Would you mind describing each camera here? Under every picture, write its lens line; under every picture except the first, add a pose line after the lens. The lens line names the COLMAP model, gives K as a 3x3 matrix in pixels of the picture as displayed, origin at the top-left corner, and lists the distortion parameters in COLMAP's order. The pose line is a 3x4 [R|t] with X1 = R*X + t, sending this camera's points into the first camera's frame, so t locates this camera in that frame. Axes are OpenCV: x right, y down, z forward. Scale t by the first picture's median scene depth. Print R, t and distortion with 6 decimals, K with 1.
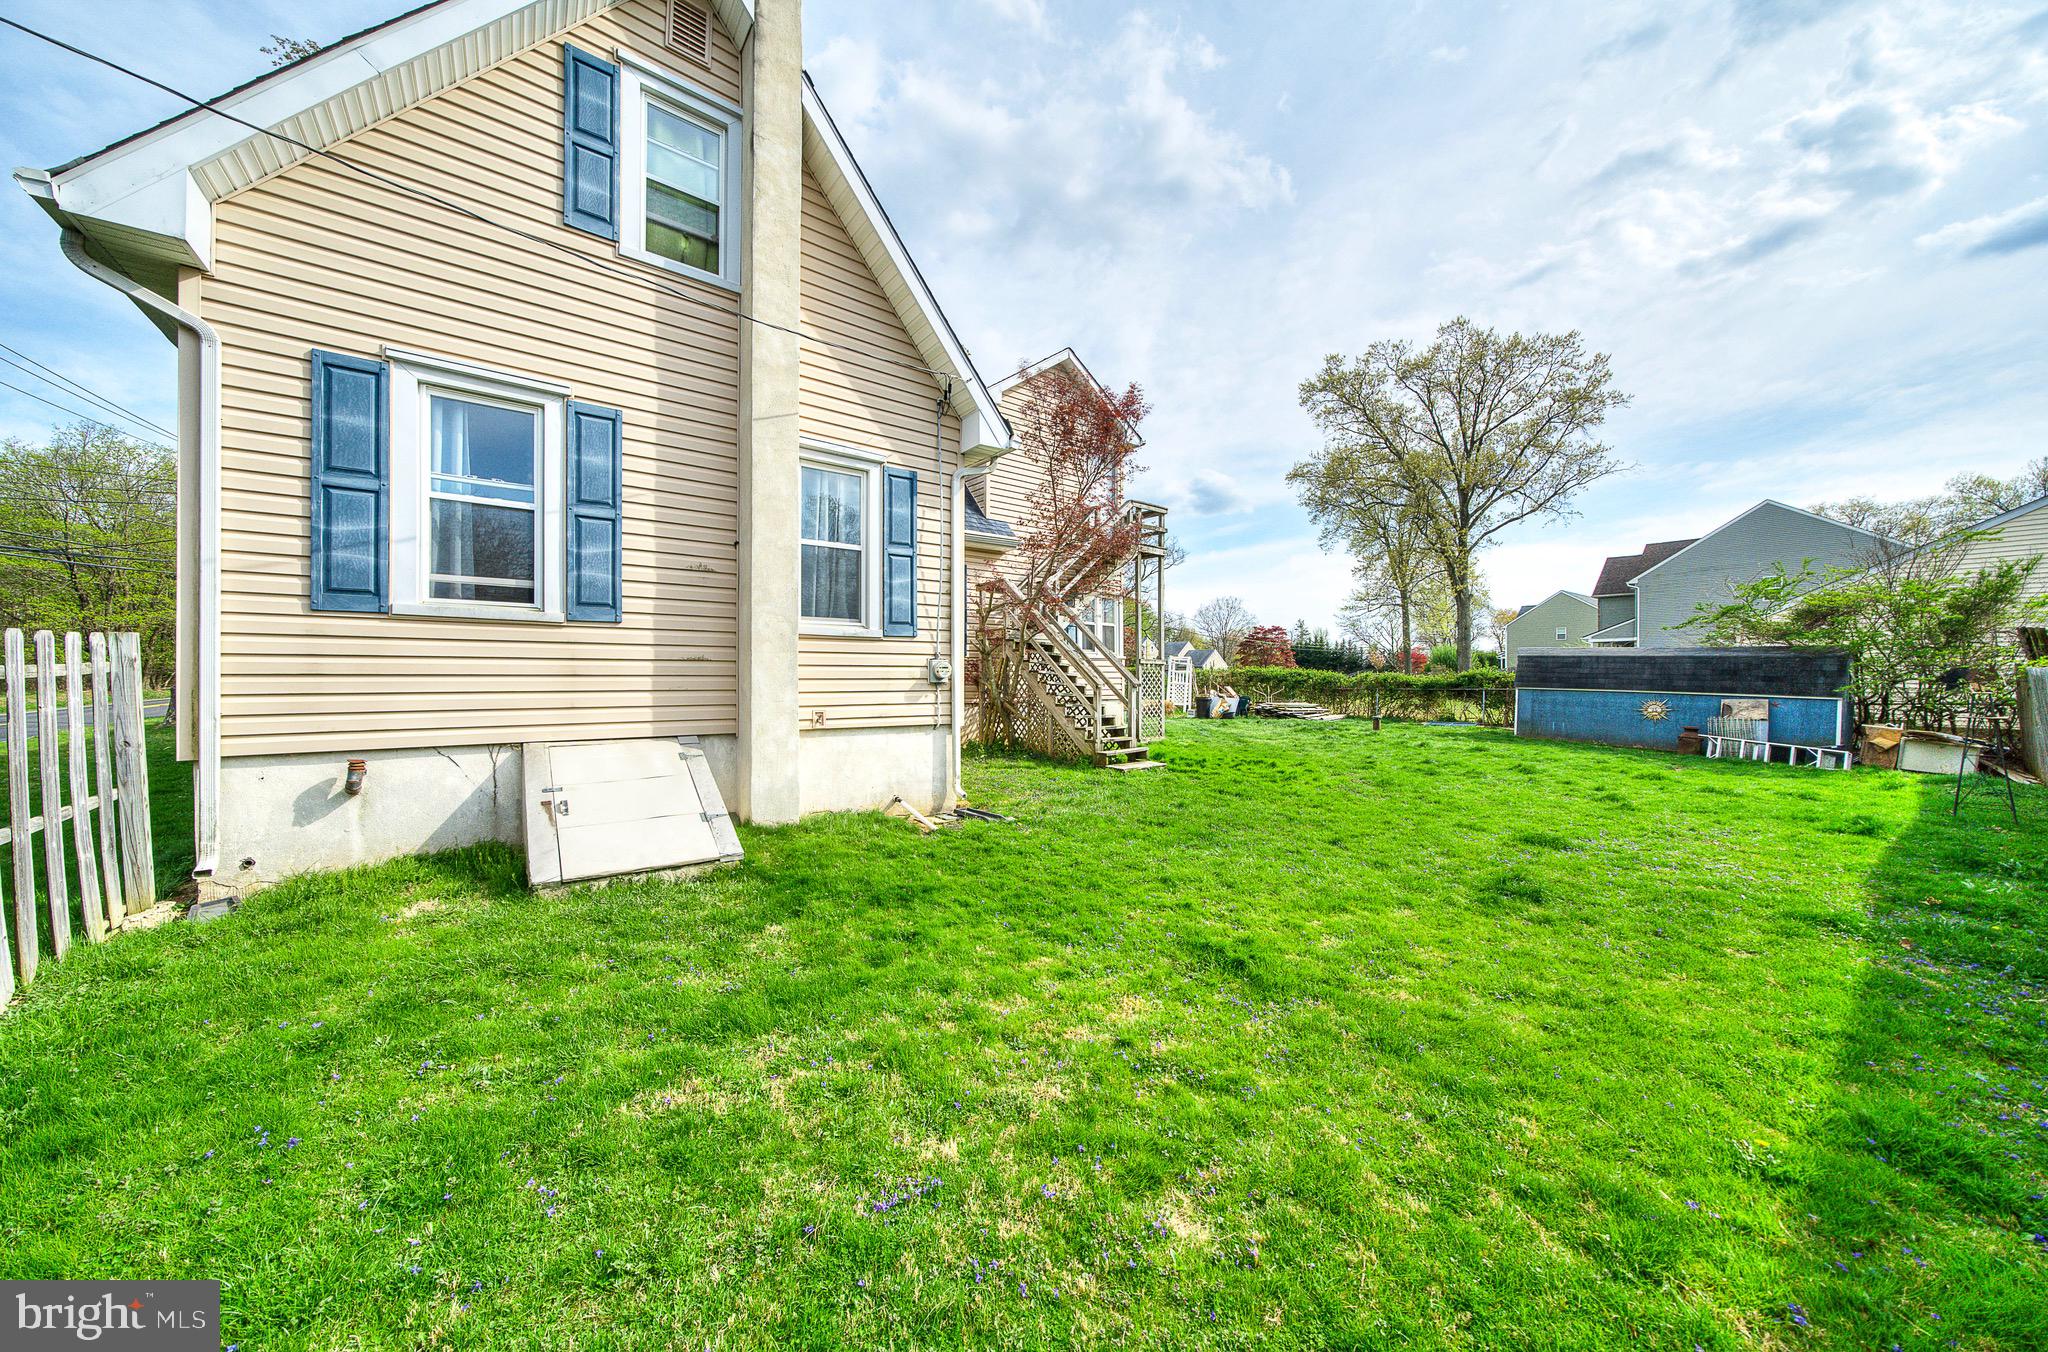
lens RADIAL K [[684.4, 0, 1024.2], [0, 684.4, 676.0], [0, 0, 1]] dist [0.003091, 0.000455]
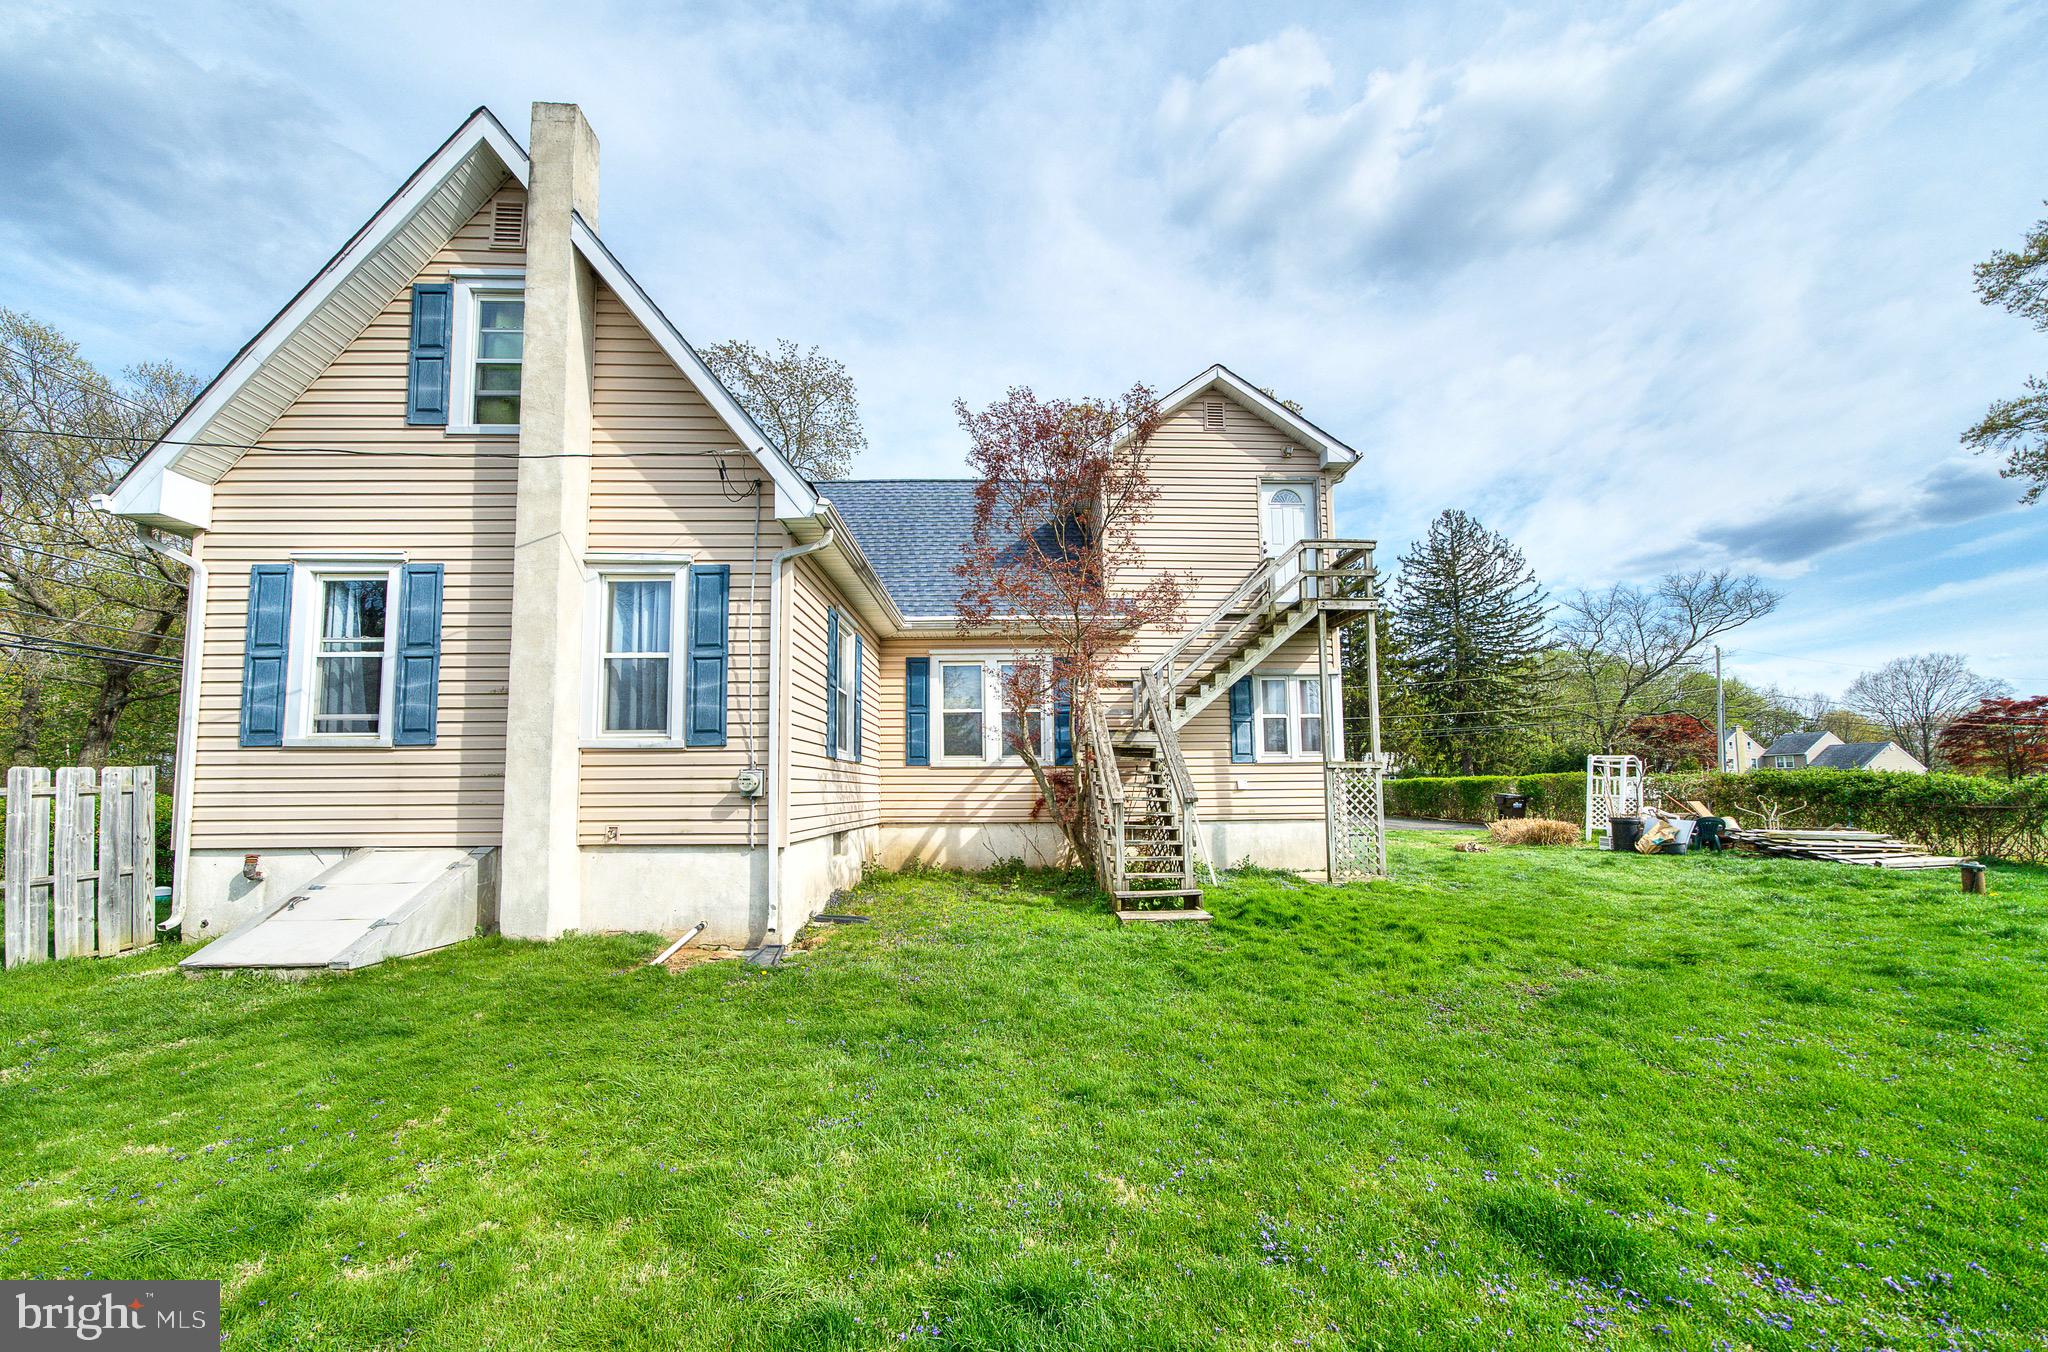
lens RADIAL K [[719.1, 0, 1033.5], [0, 719.1, 745.5], [0, 0, 1]] dist [0.003678, -0.000099]
pose [[0.807388, -0.045431, -0.588270, 0.911925], [0.008650, 0.997835, -0.065189, 0.010141], [0.589958, 0.047544, 0.806033, 0.605526]]
